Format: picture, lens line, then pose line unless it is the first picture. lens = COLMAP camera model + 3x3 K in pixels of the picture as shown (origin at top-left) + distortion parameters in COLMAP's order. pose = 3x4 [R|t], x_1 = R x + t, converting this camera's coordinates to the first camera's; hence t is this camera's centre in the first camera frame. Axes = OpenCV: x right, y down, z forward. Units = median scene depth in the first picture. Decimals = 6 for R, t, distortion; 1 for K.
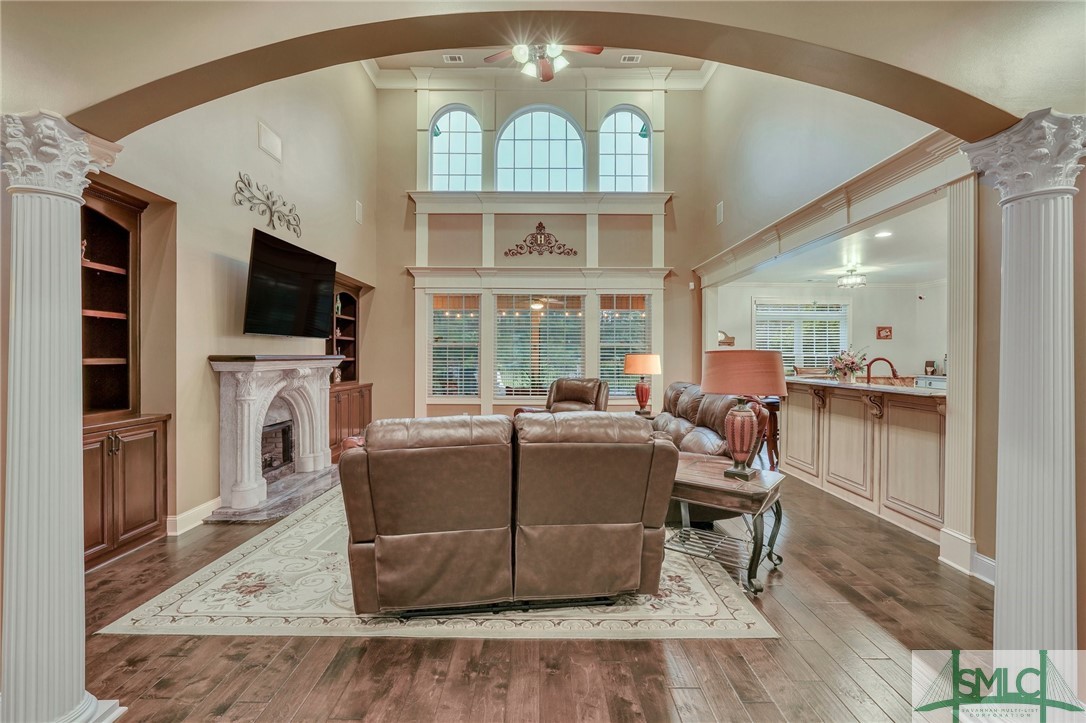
lens RADIAL K [[481.1, 0, 544.8], [0, 481.1, 355.1], [0, 0, 1]] dist [0.000472, 0.001571]
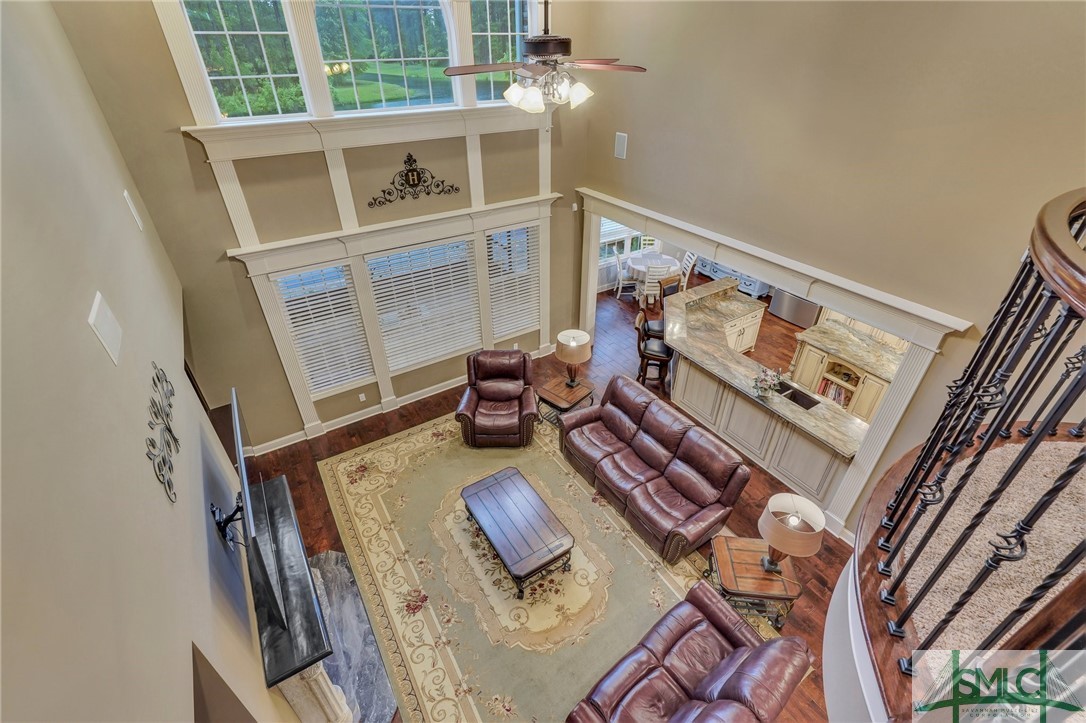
lens RADIAL K [[481.1, 0, 550.6], [0, 481.1, 358.7], [0, 0, 1]] dist [0.000472, 0.001571]
pose [[0.845260, -0.294260, 0.446034, -0.246012], [-0.007883, 0.827757, 0.561031, -0.430857], [-0.534296, -0.477733, 0.697351, 0.223306]]
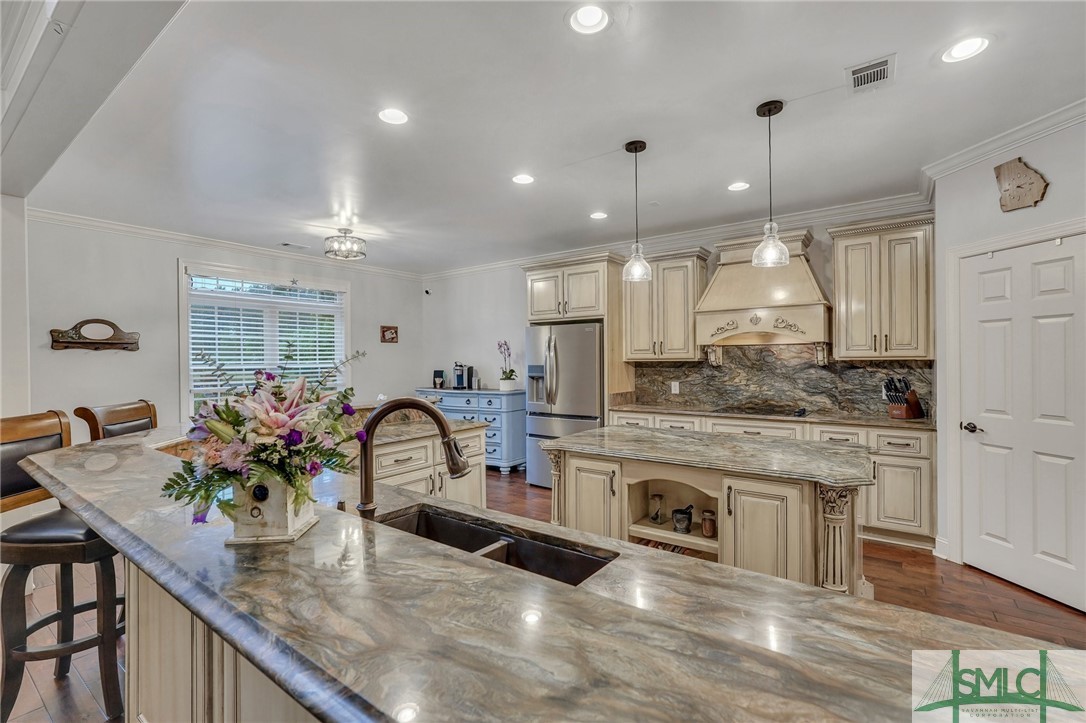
lens RADIAL K [[481.1, 0, 539.5], [0, 481.1, 360.6], [0, 0, 1]] dist [0.000472, 0.001571]
pose [[0.601674, -0.010355, 0.798675, 0.289547], [0.009512, 0.999938, 0.005799, -0.008381], [-0.798685, 0.004108, 0.601735, 0.425977]]
